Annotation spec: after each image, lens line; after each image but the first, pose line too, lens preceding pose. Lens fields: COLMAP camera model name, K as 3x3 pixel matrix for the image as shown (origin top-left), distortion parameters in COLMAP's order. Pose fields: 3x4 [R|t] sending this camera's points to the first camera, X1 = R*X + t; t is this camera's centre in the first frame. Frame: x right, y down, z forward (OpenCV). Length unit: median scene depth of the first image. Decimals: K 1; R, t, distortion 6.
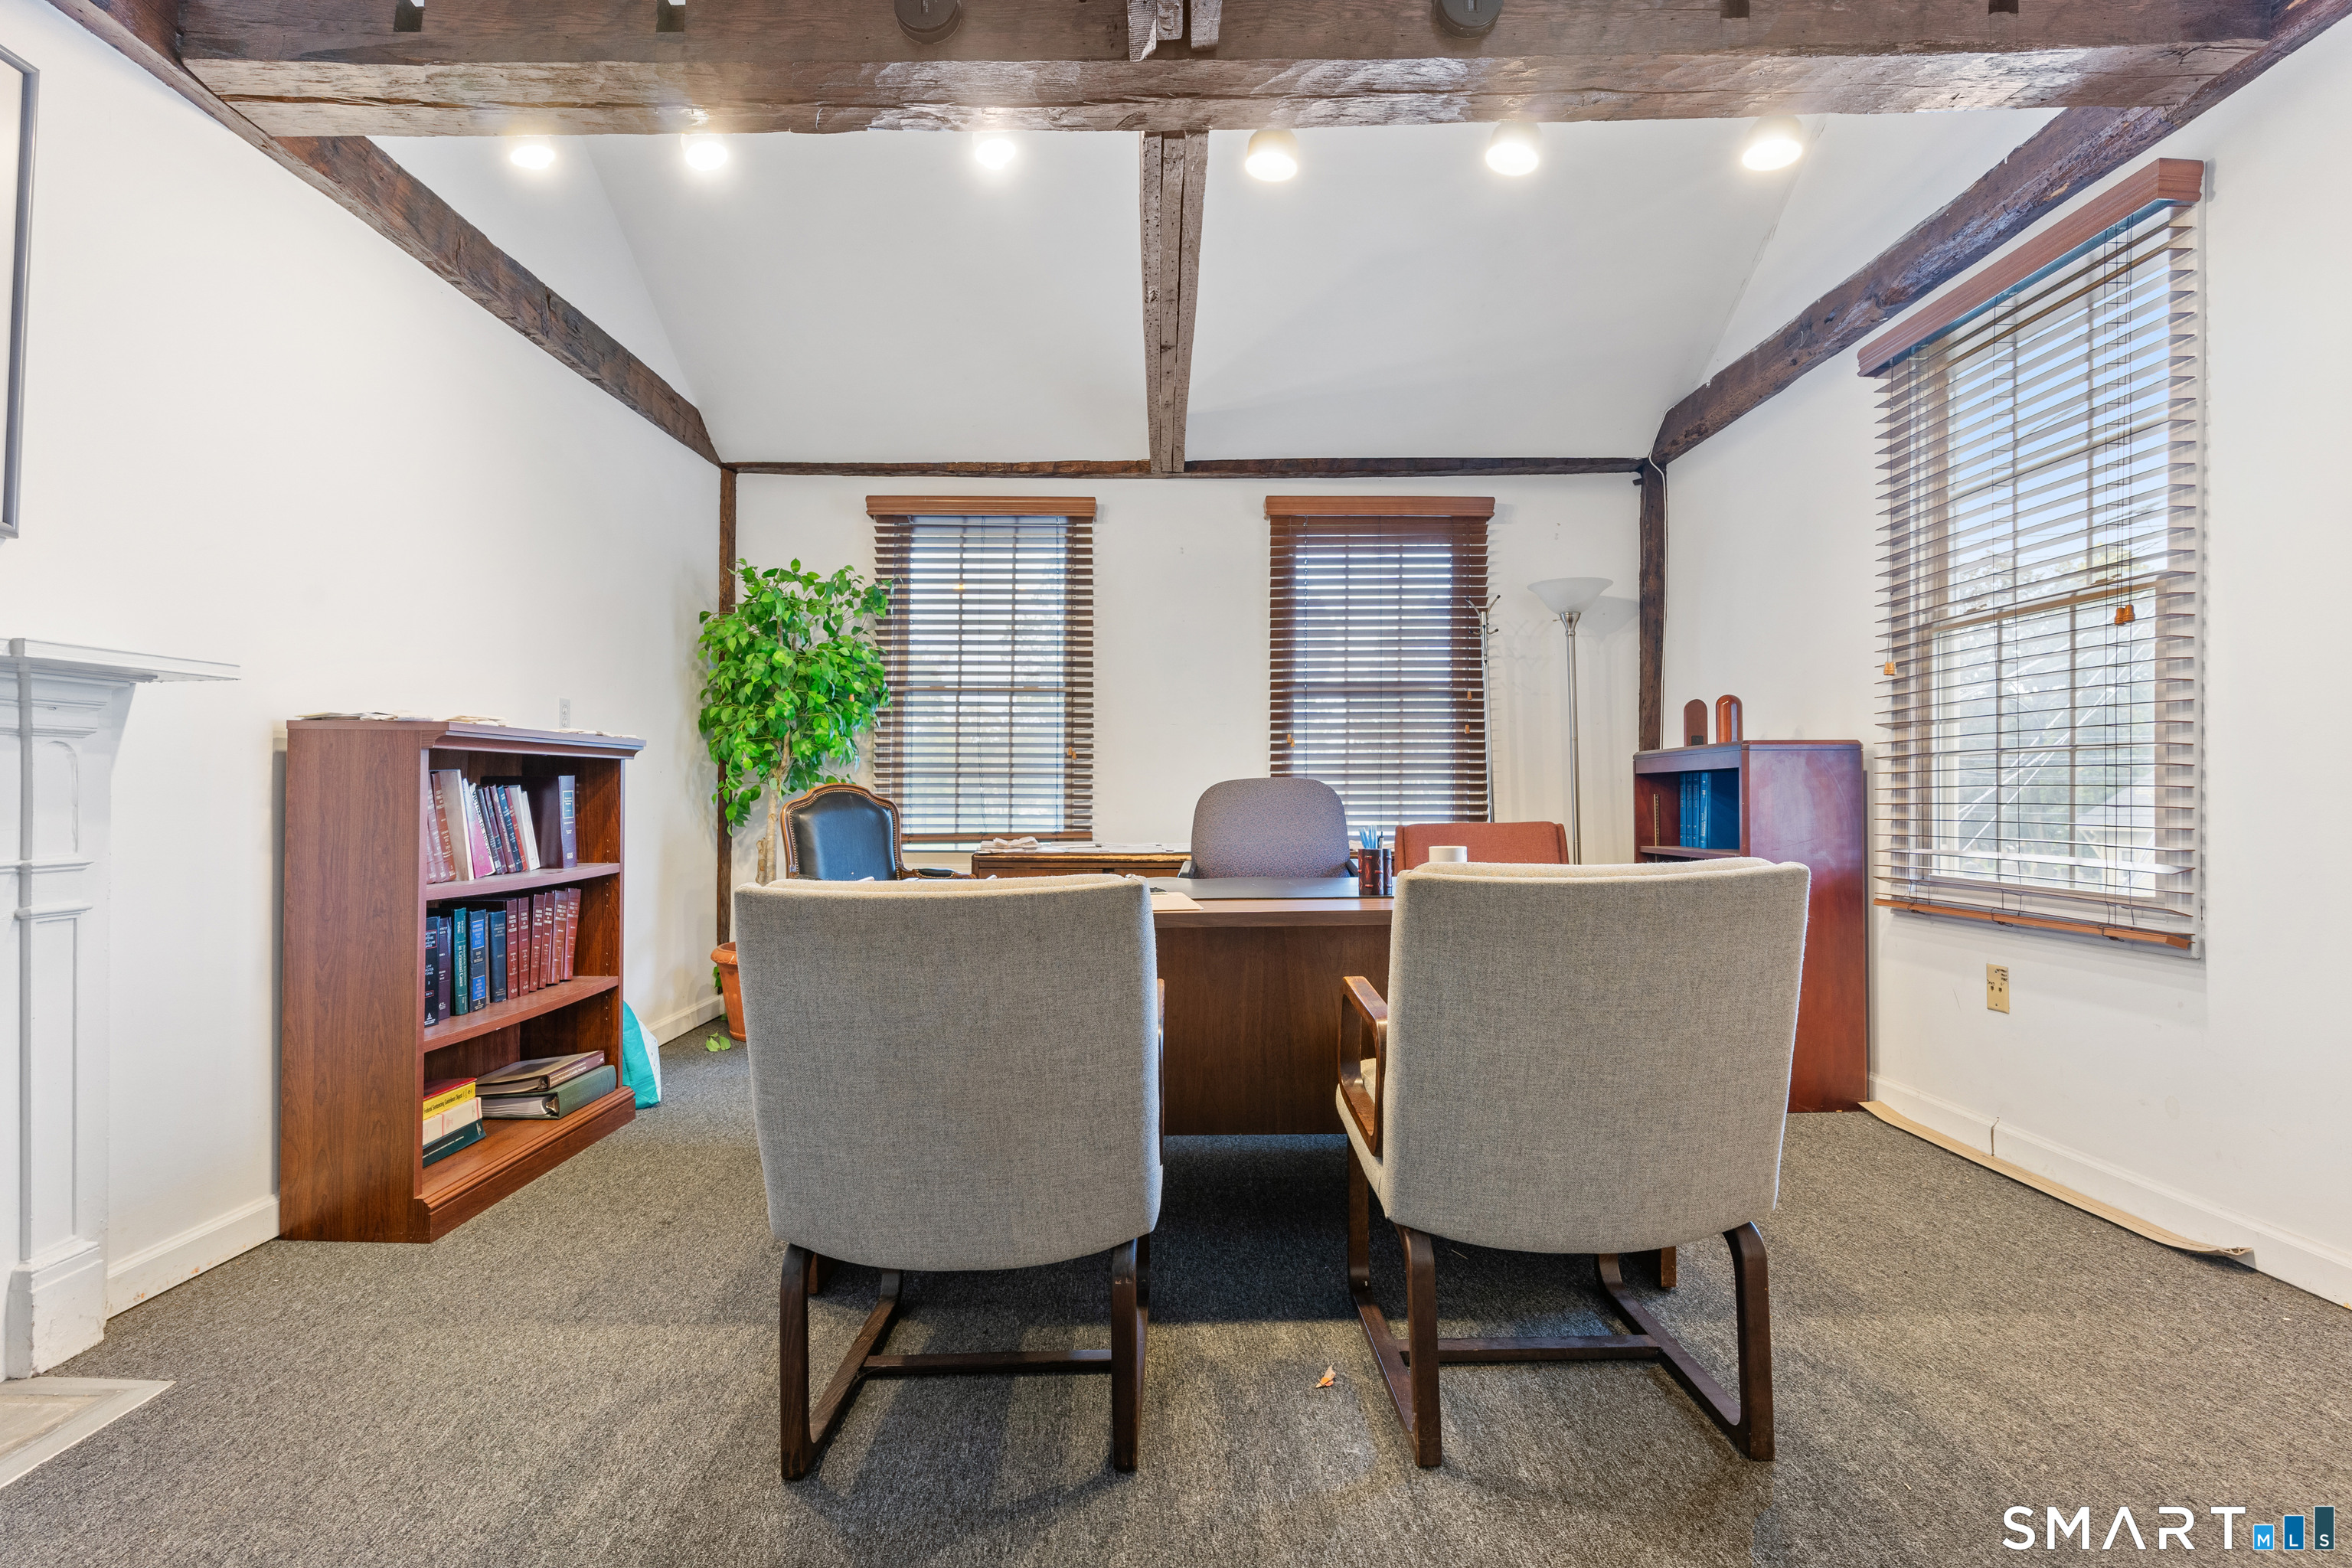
lens RADIAL K [[1139.5, 0, 1176.0], [0, 1139.5, 785.9], [0, 0, 1]] dist [0.000292, -0.000395]
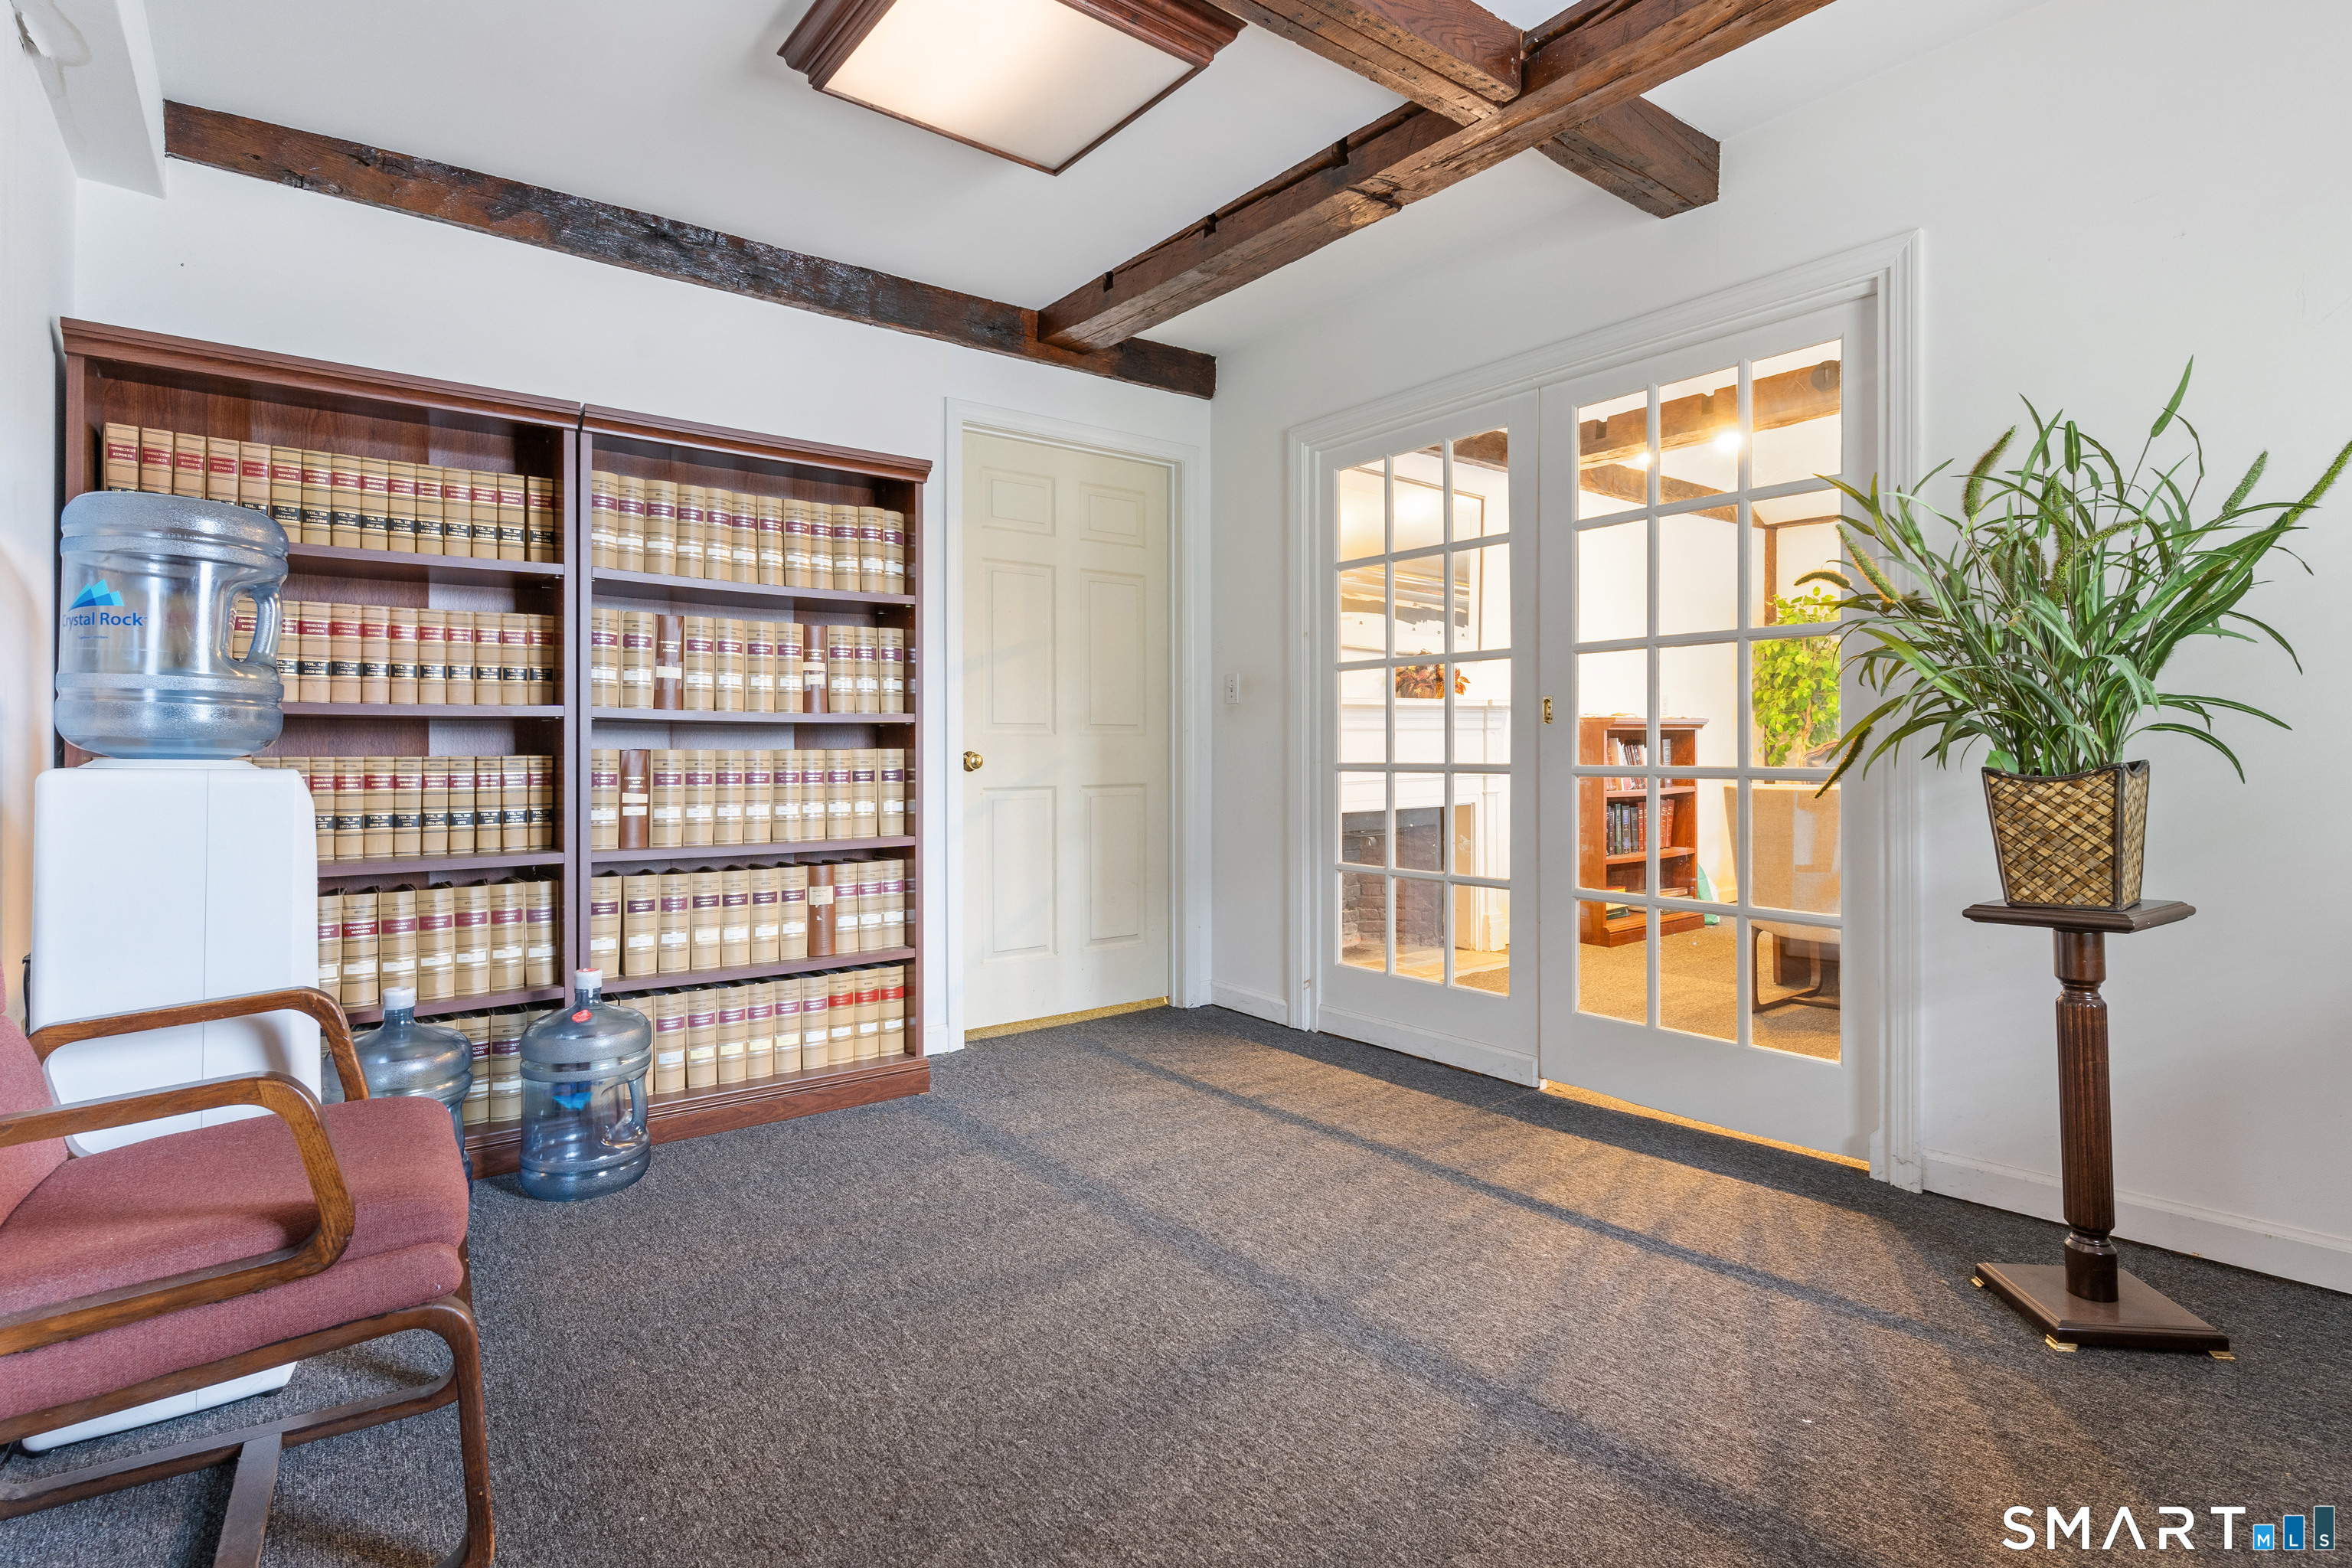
lens RADIAL K [[1139.5, 0, 1171.5], [0, 1139.5, 762.0], [0, 0, 1]] dist [0.000292, -0.000395]
pose [[0.621107, 0.002956, -0.783720, 0.322815], [0.013527, 0.999803, 0.014491, -0.007432], [0.783609, -0.019602, 0.620945, -0.604899]]
